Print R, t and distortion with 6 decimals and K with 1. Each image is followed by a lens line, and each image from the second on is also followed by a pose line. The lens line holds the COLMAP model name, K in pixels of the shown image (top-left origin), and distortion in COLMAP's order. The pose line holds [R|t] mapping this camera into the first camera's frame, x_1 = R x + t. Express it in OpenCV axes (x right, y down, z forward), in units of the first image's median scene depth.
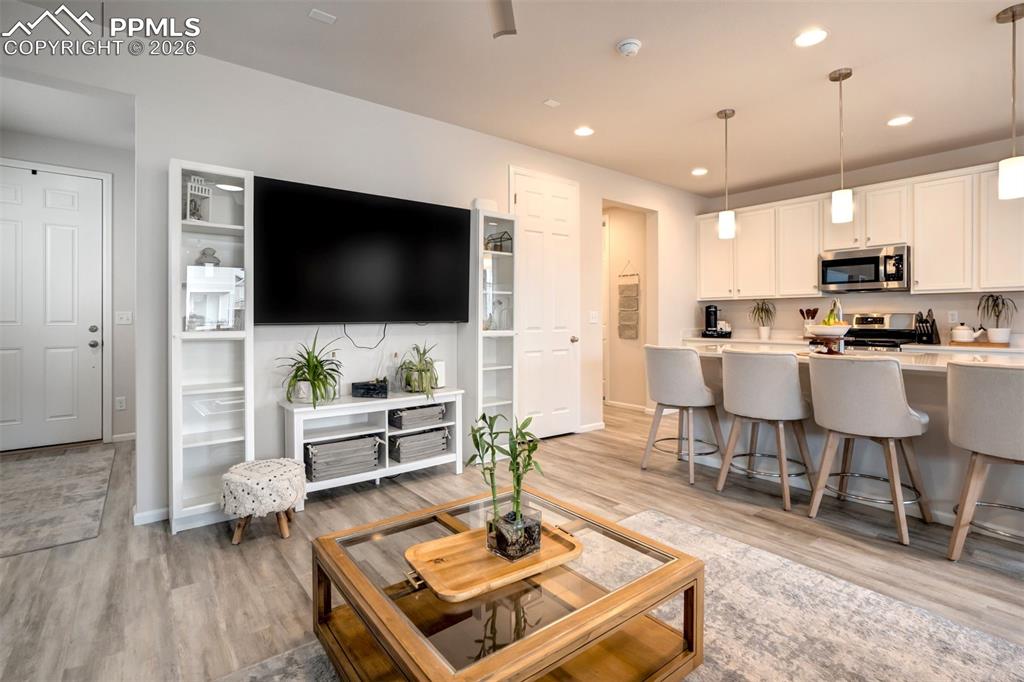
lens RADIAL K [[485.0, 0, 519.7], [0, 485.0, 316.4], [0, 0, 1]] dist [-0.029846, 0.013786]
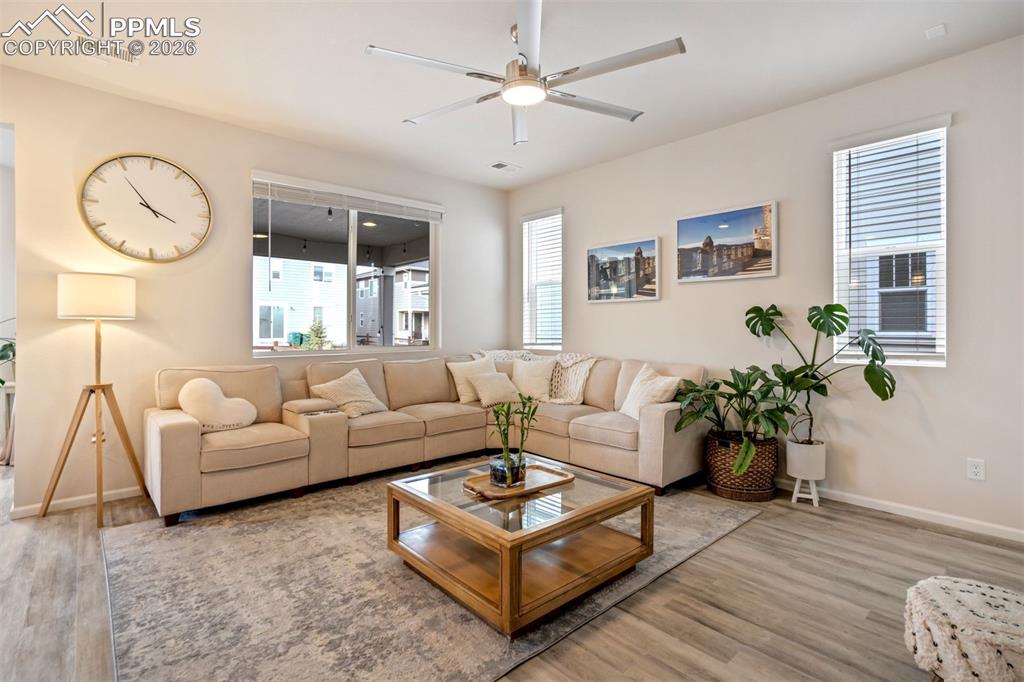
lens RADIAL K [[485.0, 0, 515.6], [0, 485.0, 332.4], [0, 0, 1]] dist [-0.029846, 0.013786]
pose [[-0.997926, 0.002176, -0.064330, 0.030000], [0.002108, 0.999997, 0.001120, 0.005556], [0.064332, 0.000982, -0.997928, 1.286725]]
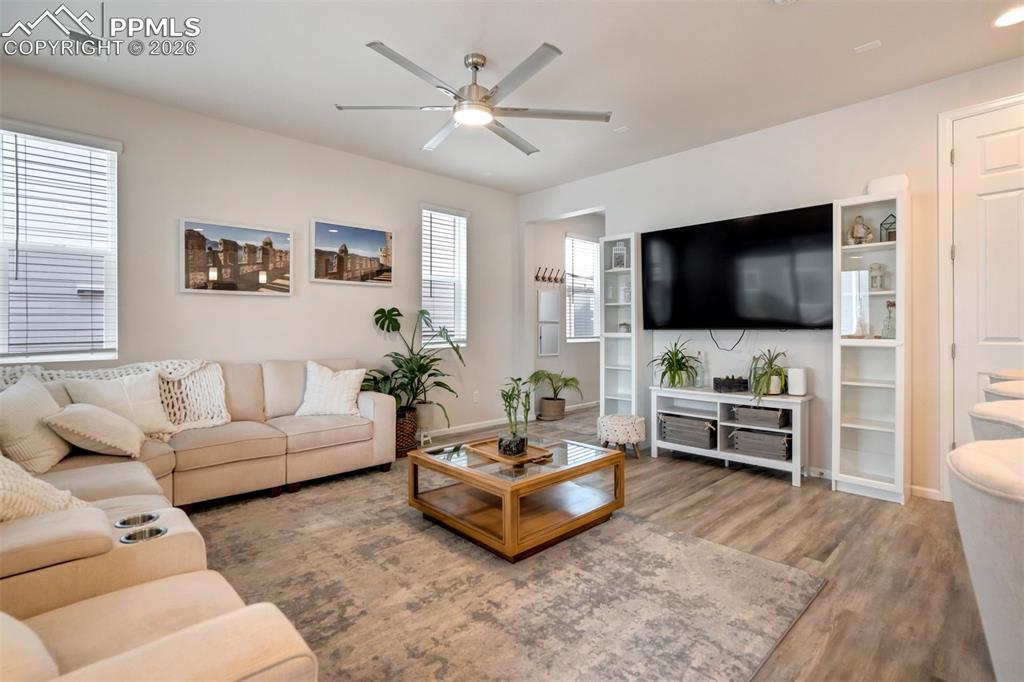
lens RADIAL K [[485.0, 0, 521.3], [0, 485.0, 332.6], [0, 0, 1]] dist [-0.029846, 0.013786]
pose [[0.094714, 0.012501, -0.995426, 0.920626], [0.008399, 0.999876, 0.013356, 0.003036], [0.995469, -0.009625, 0.094597, 0.440531]]
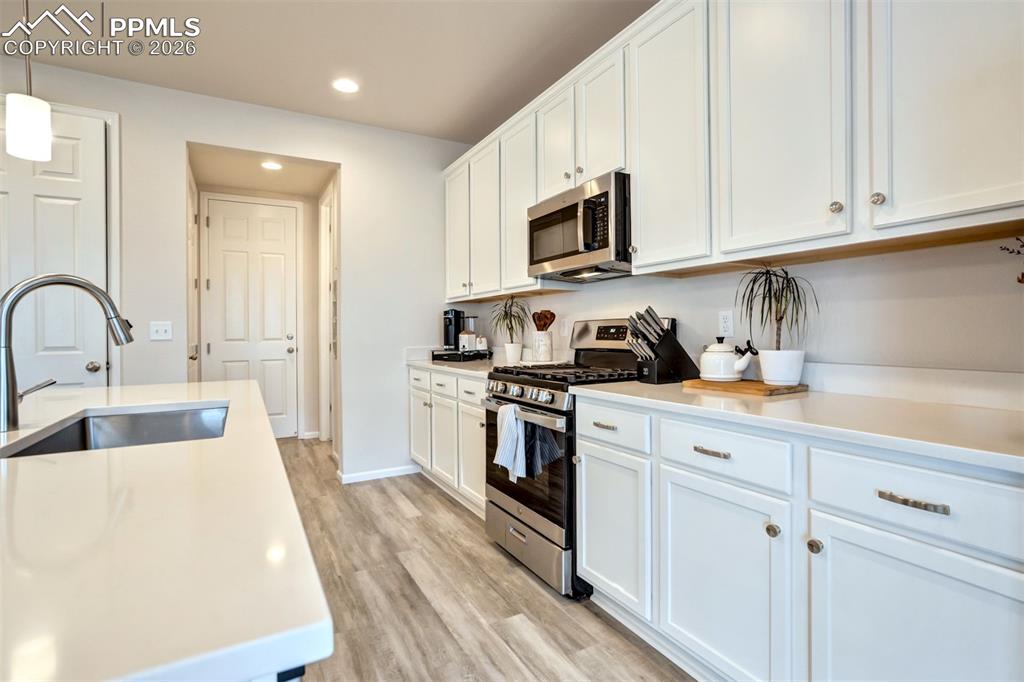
lens RADIAL K [[485.0, 0, 517.8], [0, 485.0, 333.1], [0, 0, 1]] dist [-0.029846, 0.013786]
pose [[0.987818, -0.008474, -0.155383, 1.181433], [0.010548, 0.999866, 0.012528, 0.004069], [0.155256, -0.014015, 0.987775, 0.774623]]
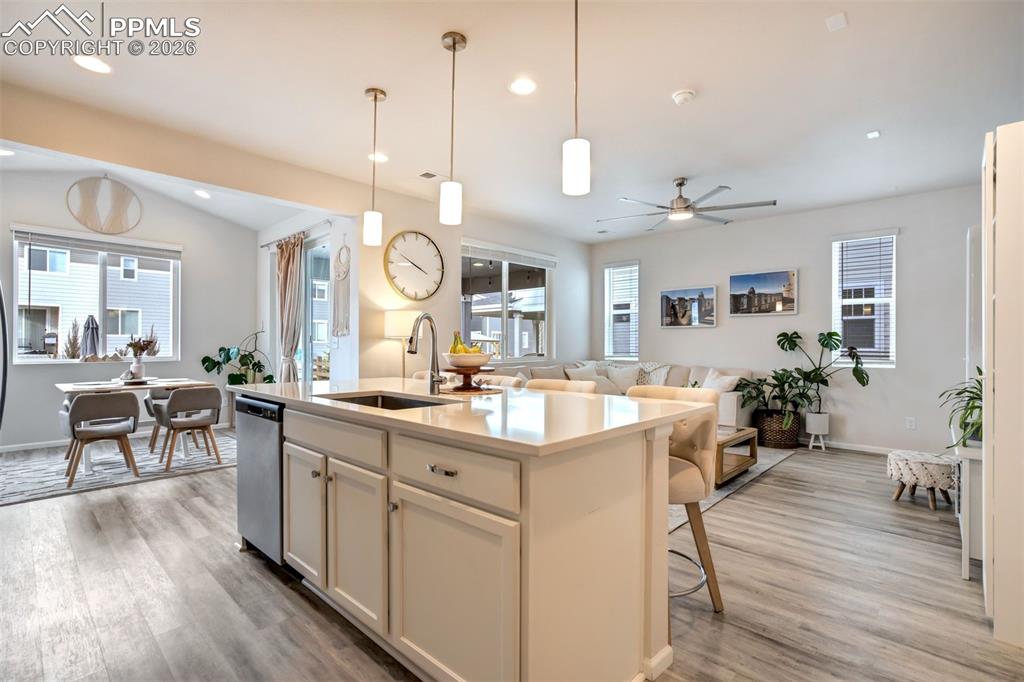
lens RADIAL K [[485.0, 0, 515.1], [0, 485.0, 345.9], [0, 0, 1]] dist [-0.029846, 0.013786]
pose [[-0.988420, -0.002644, -0.151718, 0.713199], [-0.002072, 0.999990, -0.003926, 0.007638], [0.151727, -0.003566, -0.988416, 1.875753]]
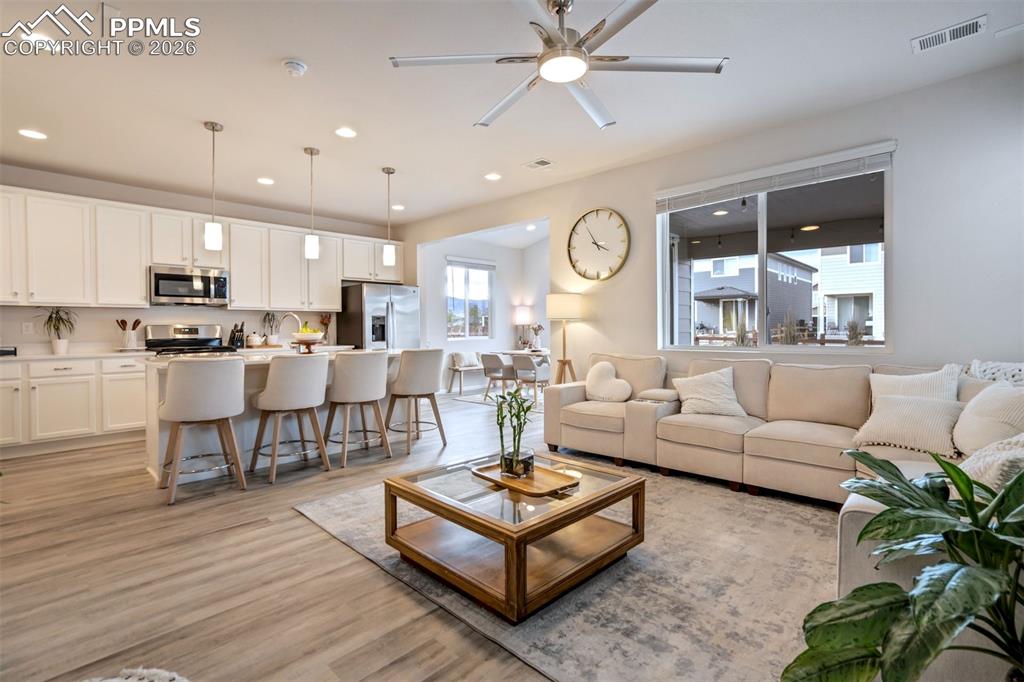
lens RADIAL K [[485.0, 0, 511.1], [0, 485.0, 325.2], [0, 0, 1]] dist [-0.029846, 0.013786]
pose [[-0.119323, 0.007971, 0.992824, -0.807422], [-0.000247, 0.999968, -0.008058, 0.007094], [-0.992855, -0.001207, -0.119317, 0.618802]]
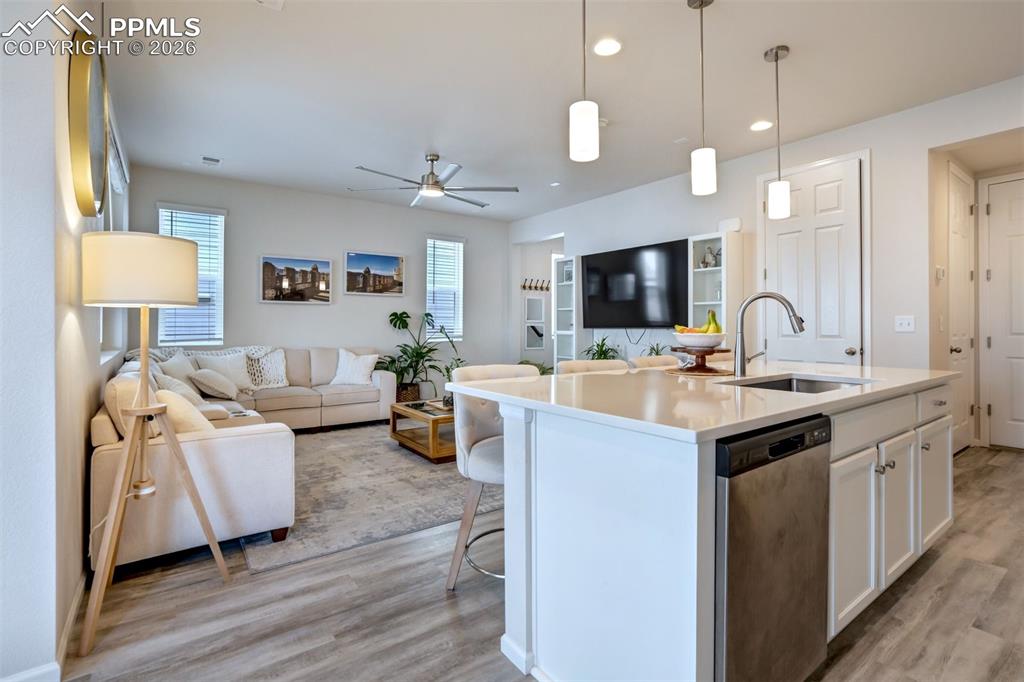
lens RADIAL K [[485.0, 0, 526.1], [0, 485.0, 329.4], [0, 0, 1]] dist [-0.029846, 0.013786]
pose [[-0.026461, 0.008450, -0.999614, 1.465175], [0.004480, 0.999955, 0.008334, 0.003627], [0.999640, -0.004257, -0.026497, 0.776505]]
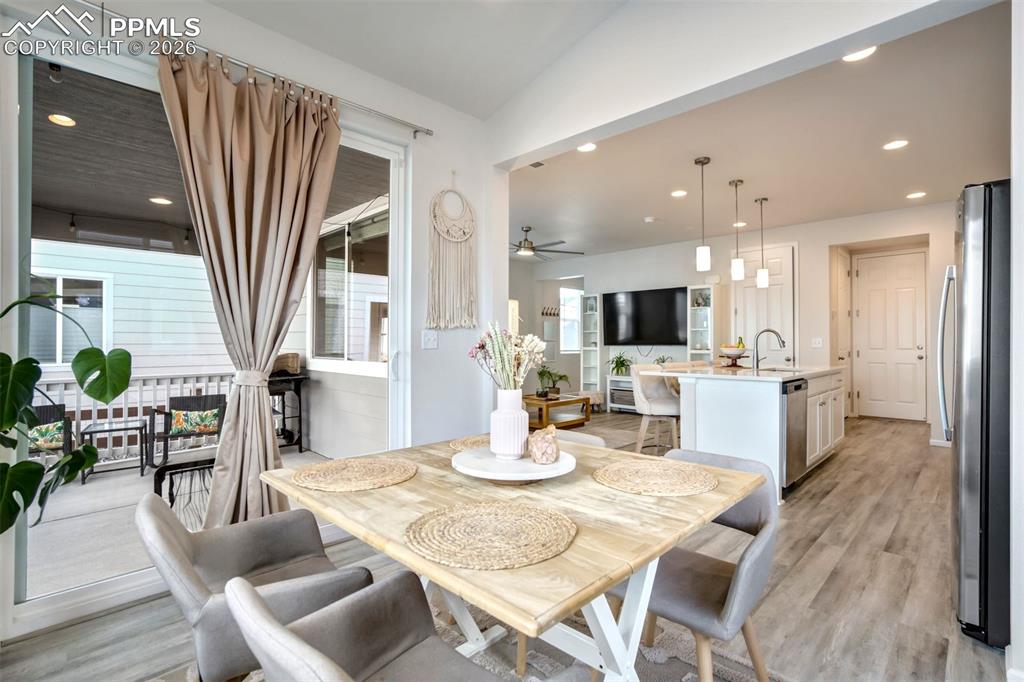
lens RADIAL K [[485.0, 0, 529.6], [0, 485.0, 344.0], [0, 0, 1]] dist [-0.029846, 0.013786]
pose [[0.144211, 0.003363, -0.989541, 2.154104], [0.004206, 0.999983, 0.004011, -0.005024], [0.989538, -0.004740, 0.144195, 0.136035]]
